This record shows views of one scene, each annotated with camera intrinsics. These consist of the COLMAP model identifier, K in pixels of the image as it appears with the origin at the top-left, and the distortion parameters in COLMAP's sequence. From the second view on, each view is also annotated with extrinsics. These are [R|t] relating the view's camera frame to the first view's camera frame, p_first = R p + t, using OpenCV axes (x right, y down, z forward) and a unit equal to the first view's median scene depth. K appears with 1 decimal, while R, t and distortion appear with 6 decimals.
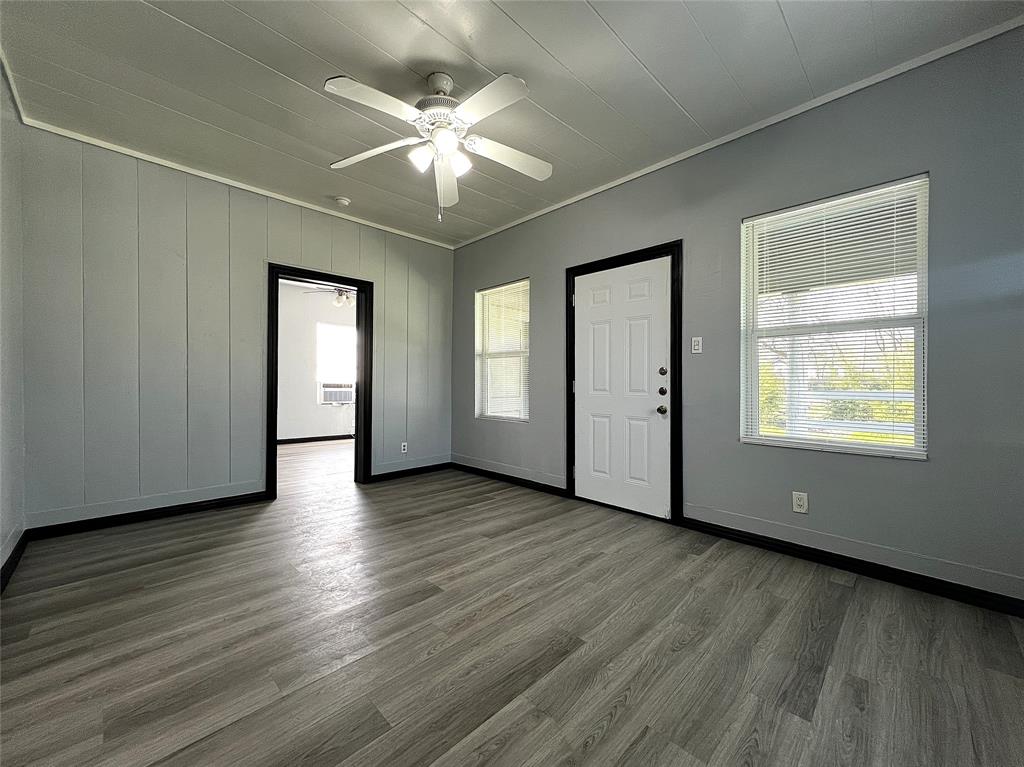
lens RADIAL K [[410.5, 0, 512.1], [0, 410.5, 384.0], [0, 0, 1]] dist [-0.001314, 0.000869]
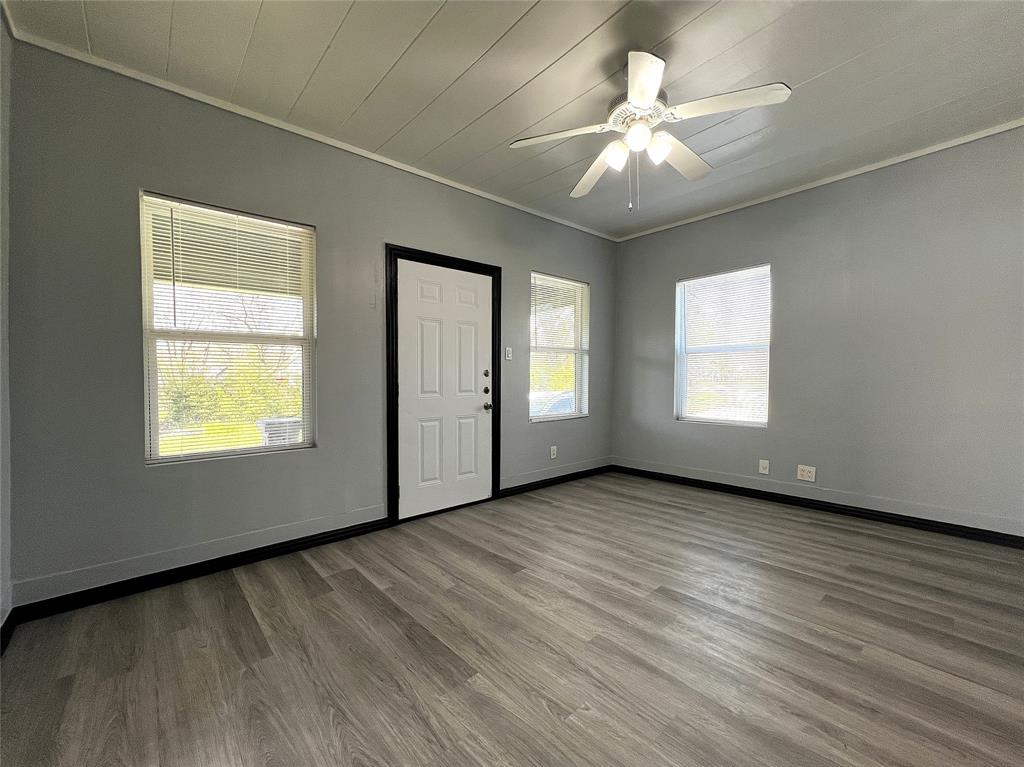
lens RADIAL K [[410.5, 0, 512.5], [0, 410.5, 383.3], [0, 0, 1]] dist [-0.001314, 0.000869]
pose [[0.063517, -0.017308, 0.997831, -0.849253], [0.016137, 0.999737, 0.016314, -0.021342], [-0.997850, 0.015066, 0.063780, 0.909966]]
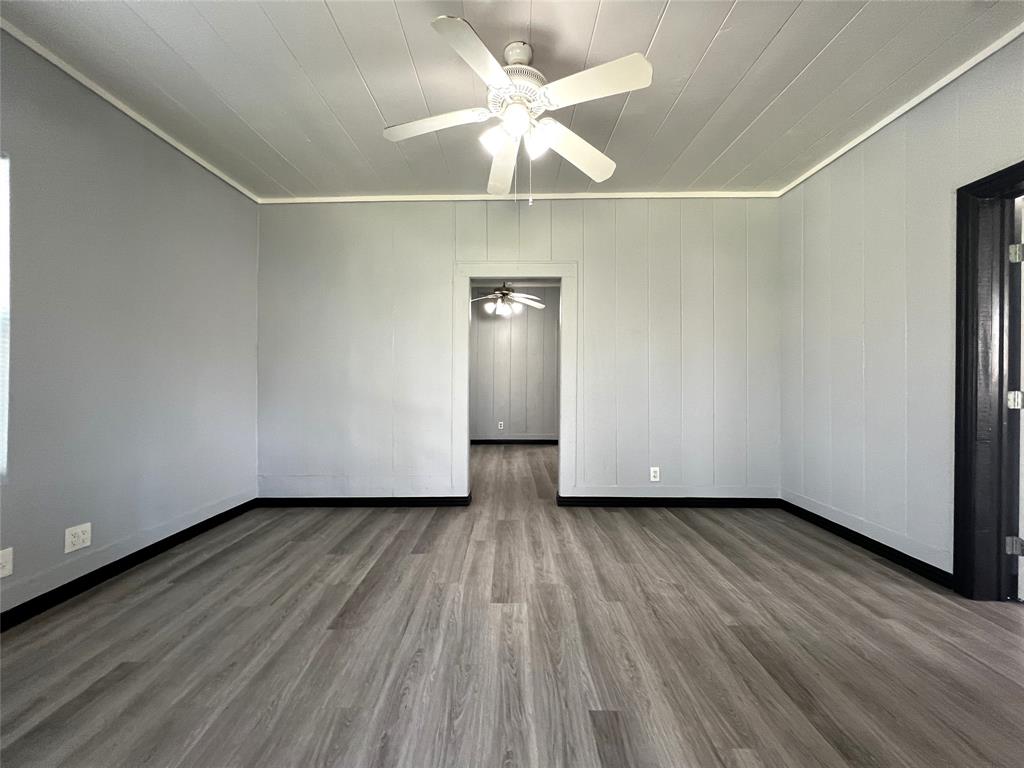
lens RADIAL K [[410.5, 0, 509.7], [0, 410.5, 380.7], [0, 0, 1]] dist [-0.001314, 0.000869]
pose [[-0.713409, -0.007099, -0.700712, 0.342858], [-0.010875, 0.999940, 0.000942, -0.017909], [0.700664, 0.008293, -0.713443, 1.204390]]
